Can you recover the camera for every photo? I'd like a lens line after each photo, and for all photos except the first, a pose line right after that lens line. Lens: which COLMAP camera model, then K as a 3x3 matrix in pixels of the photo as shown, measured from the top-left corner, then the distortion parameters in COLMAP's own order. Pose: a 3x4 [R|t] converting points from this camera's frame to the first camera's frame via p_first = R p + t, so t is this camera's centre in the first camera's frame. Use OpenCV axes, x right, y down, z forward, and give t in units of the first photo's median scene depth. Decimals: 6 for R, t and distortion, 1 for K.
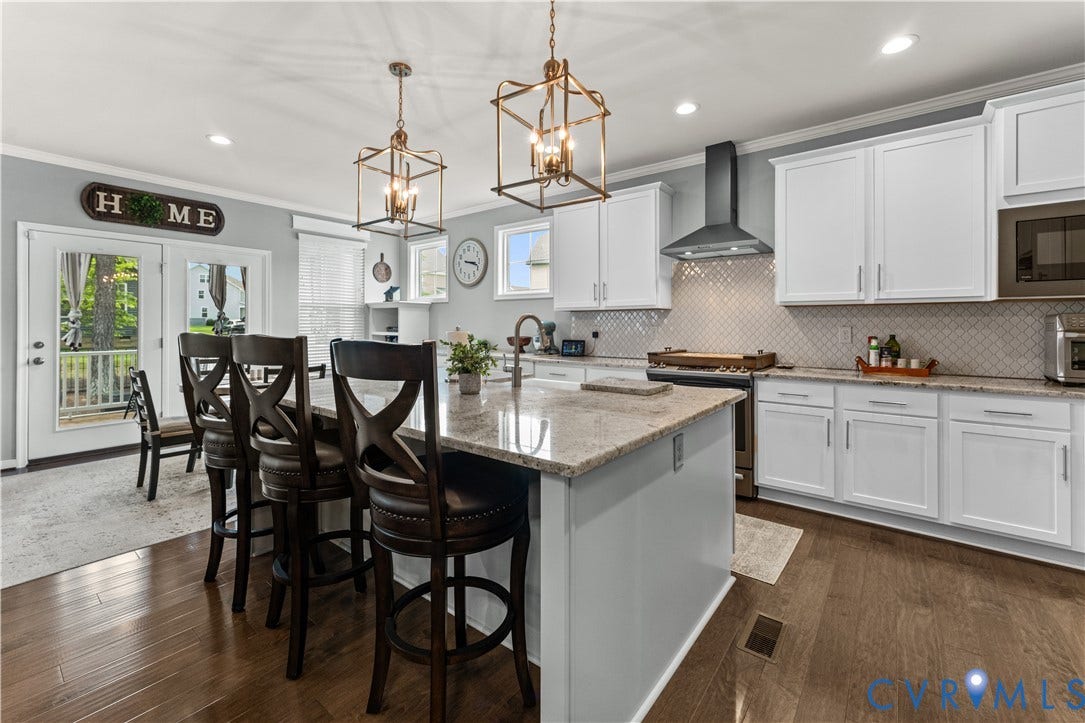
lens RADIAL K [[452.8, 0, 541.0], [0, 452.8, 323.4], [0, 0, 1]] dist [-0.001797, -0.000150]
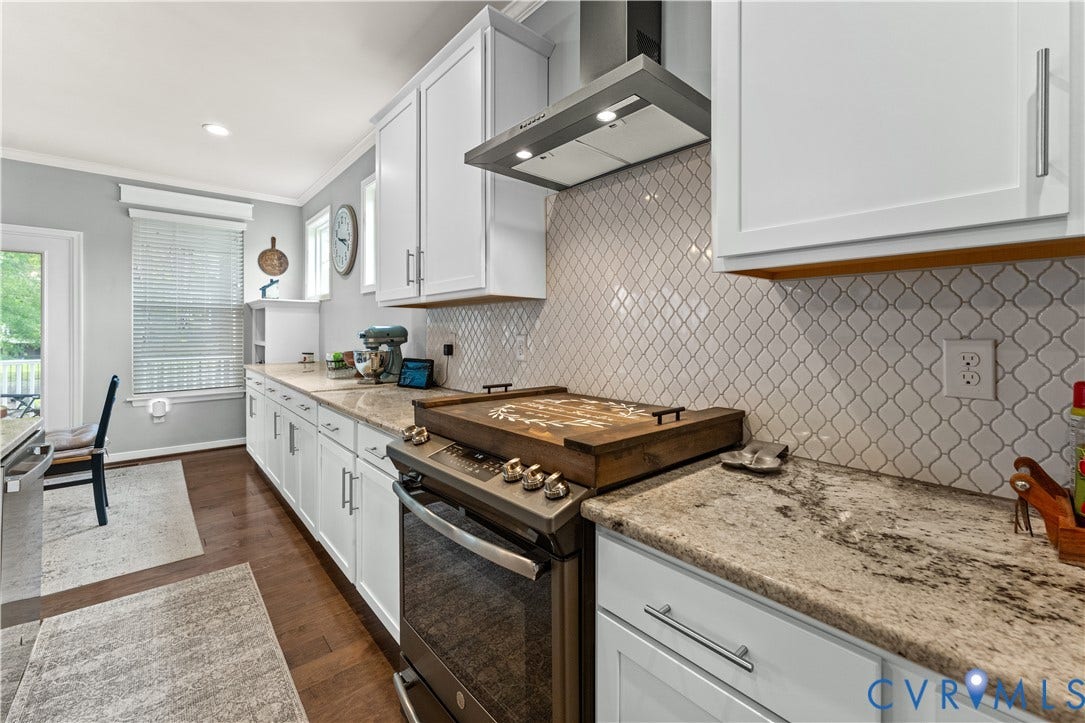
lens RADIAL K [[450.3, 0, 544.8], [0, 450.3, 330.7], [0, 0, 1]] dist [0.001017, 0.000212]
pose [[0.982084, -0.000188, -0.188441, 0.378668], [0.000654, 0.999997, 0.002411, 0.000646], [0.188440, -0.002491, 0.982082, 0.548084]]
